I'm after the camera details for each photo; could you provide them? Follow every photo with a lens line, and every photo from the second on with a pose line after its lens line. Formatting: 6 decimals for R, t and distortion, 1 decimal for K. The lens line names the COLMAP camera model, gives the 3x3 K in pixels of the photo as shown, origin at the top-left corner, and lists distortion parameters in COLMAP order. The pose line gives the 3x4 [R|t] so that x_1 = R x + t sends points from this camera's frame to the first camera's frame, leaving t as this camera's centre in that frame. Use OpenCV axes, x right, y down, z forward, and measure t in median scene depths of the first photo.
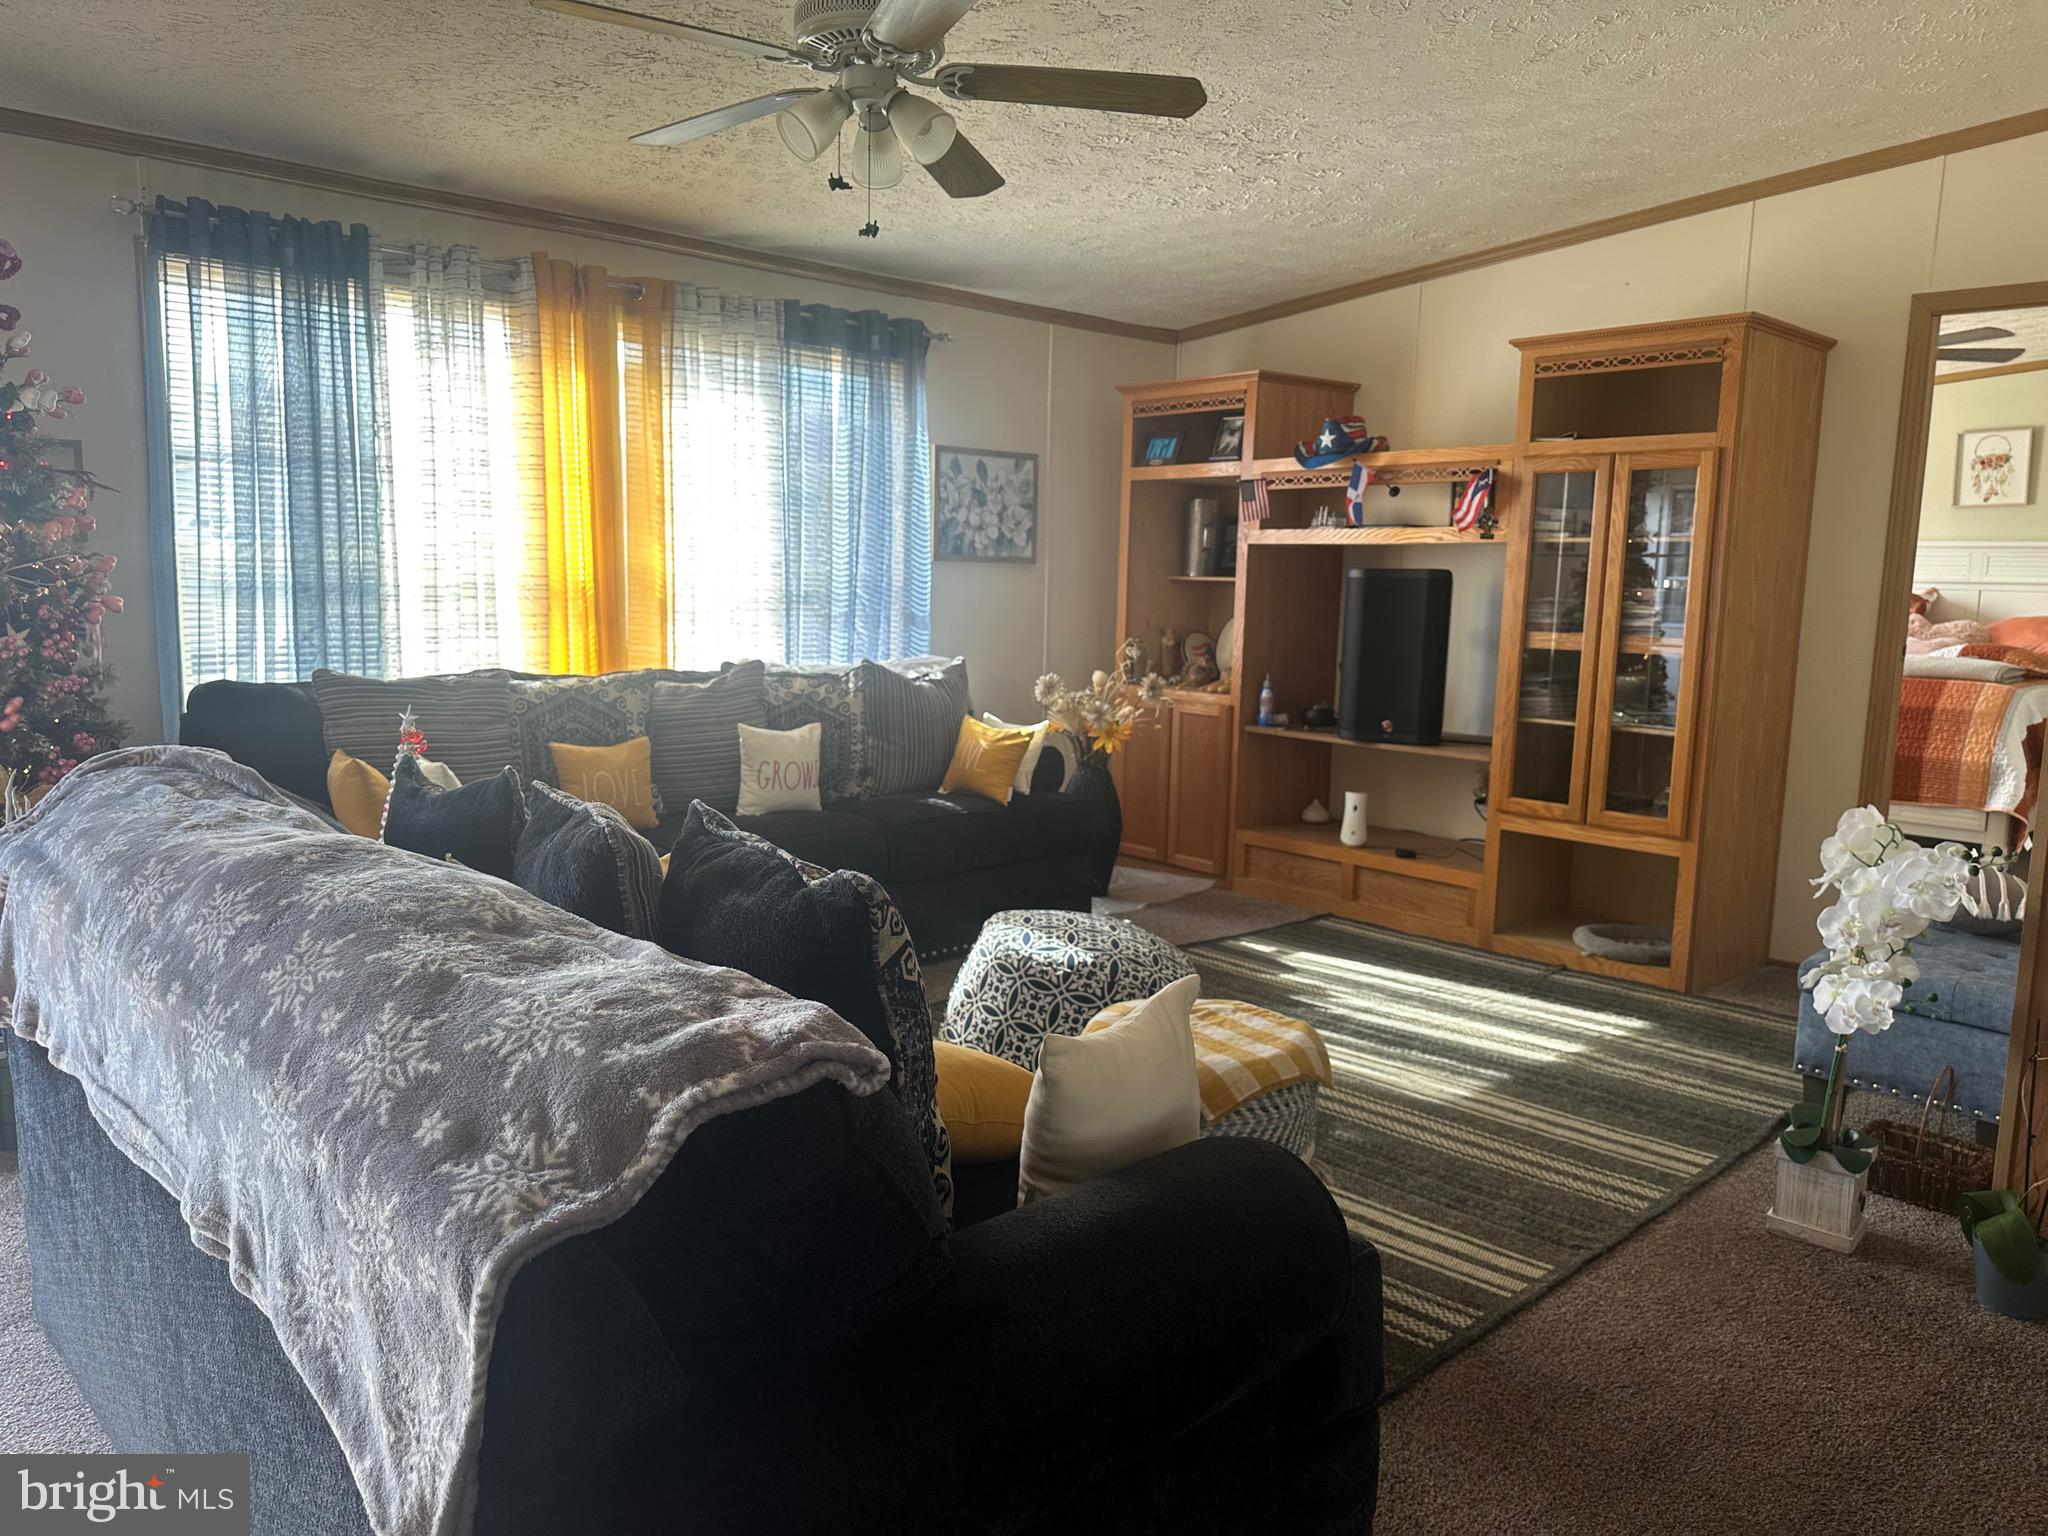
lens RADIAL K [[1456.5, 0, 1024.0], [0, 1456.5, 768.0], [0, 0, 1]] dist [0.089383, -0.117962]
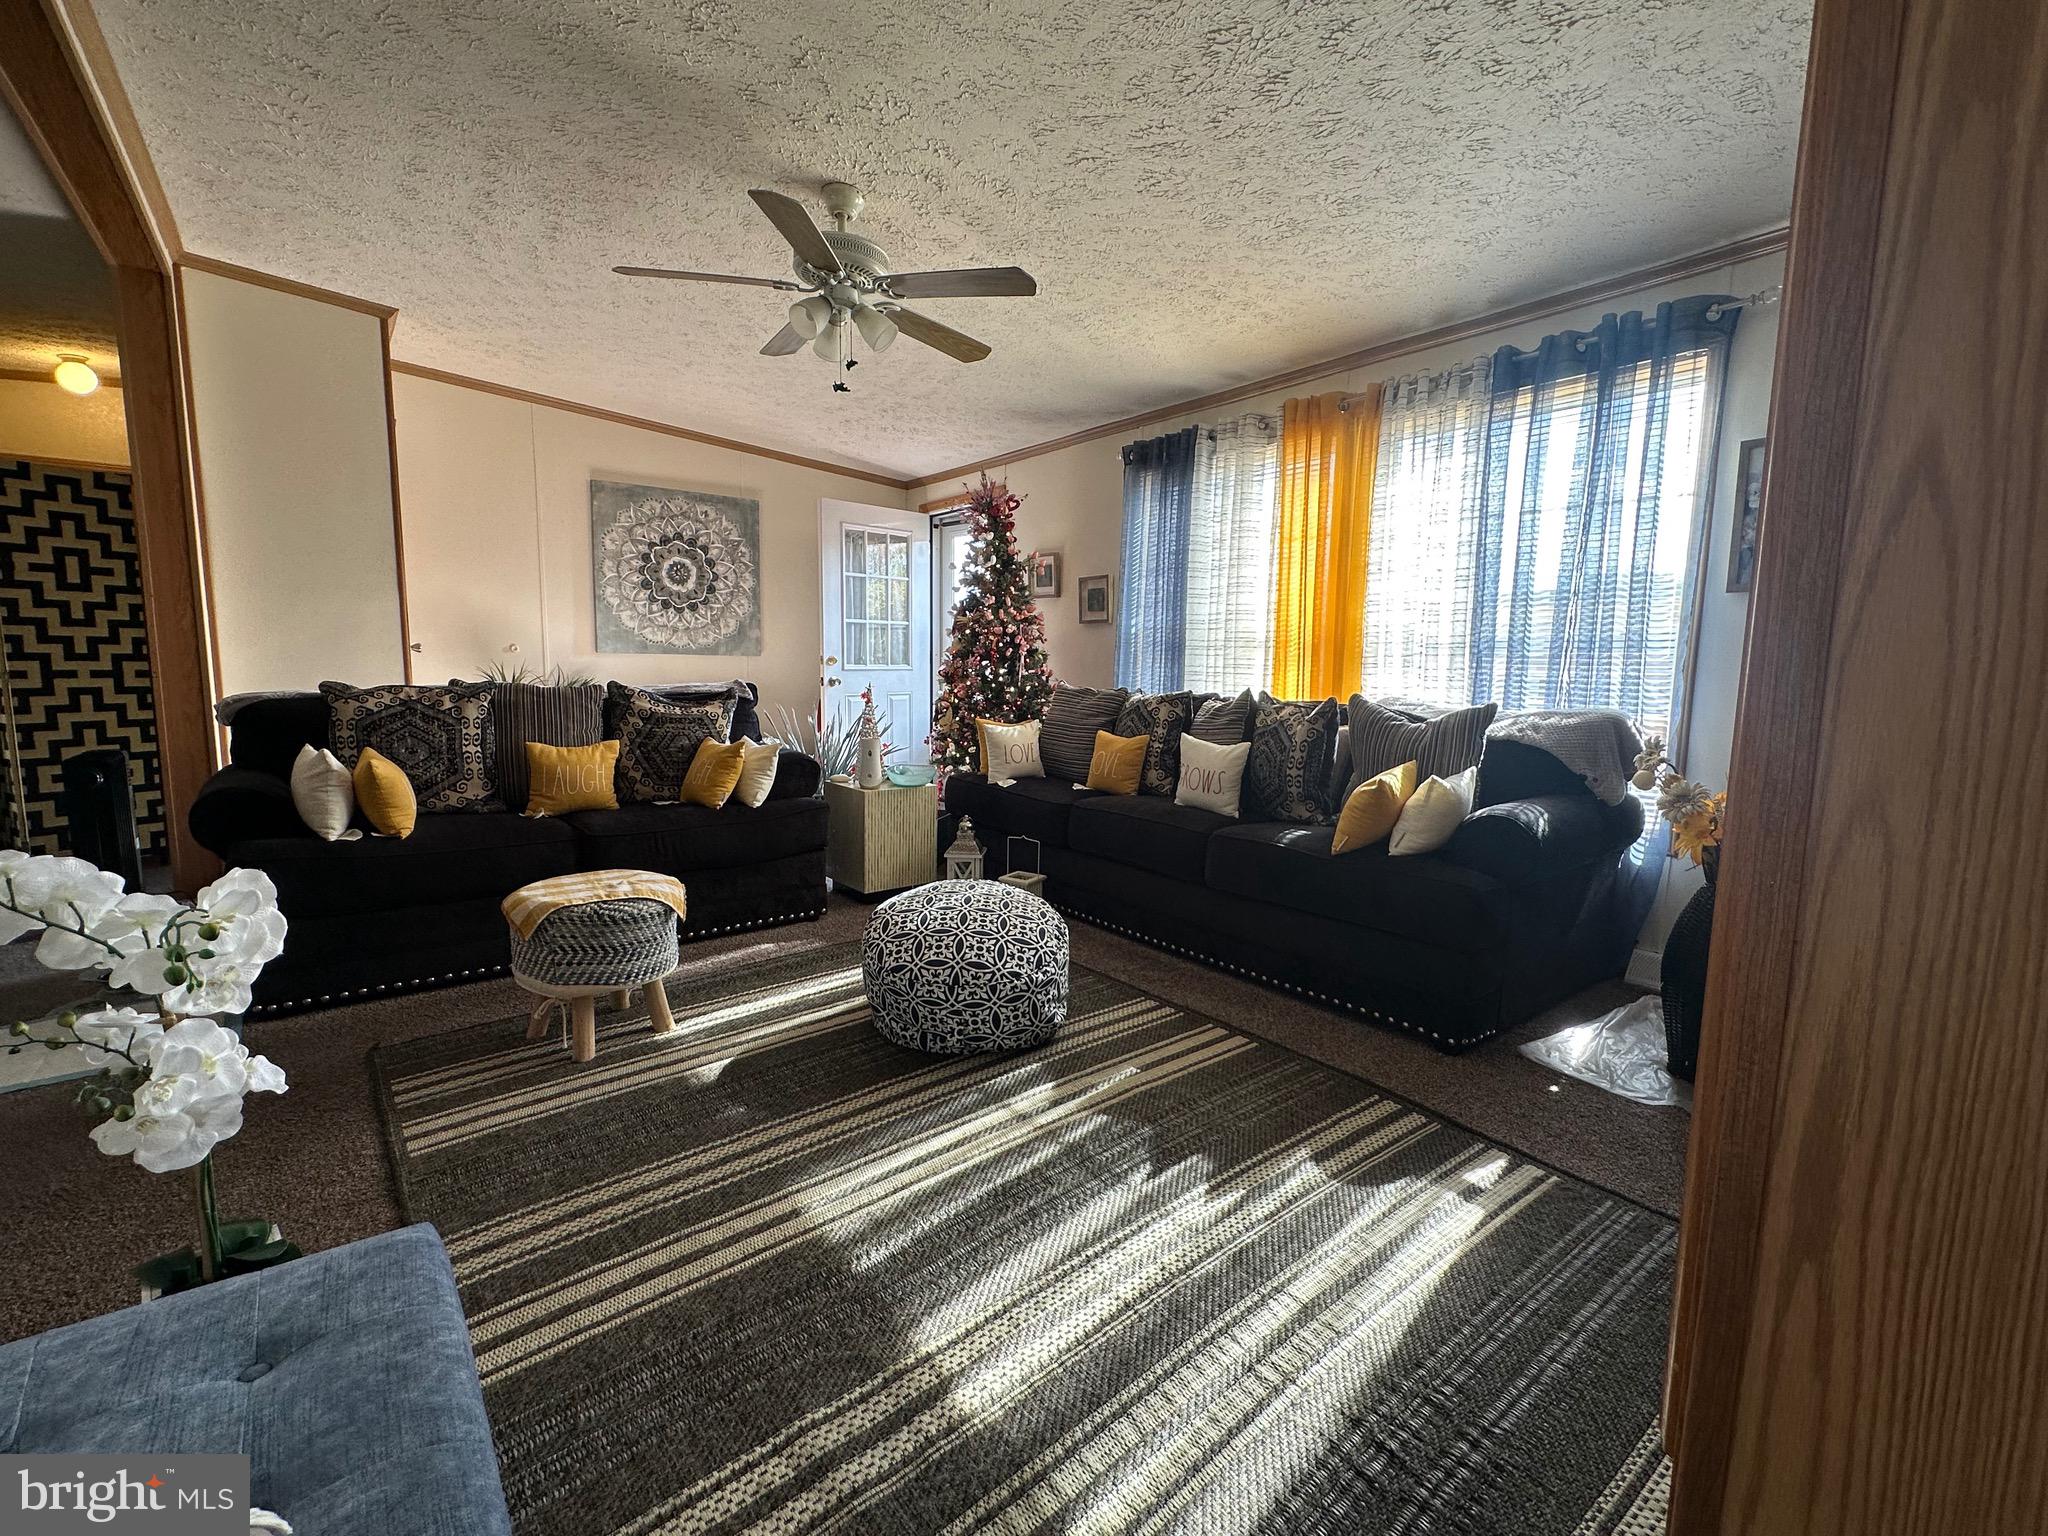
lens RADIAL K [[912.8, 0, 1029.2], [0, 912.8, 764.9], [0, 0, 1]] dist [0.001937, 0.000378]
pose [[-0.082970, 0.097538, -0.991767, 0.580820], [-0.148219, 0.982922, 0.109068, -0.065792], [0.985468, 0.156048, -0.067096, 0.859332]]
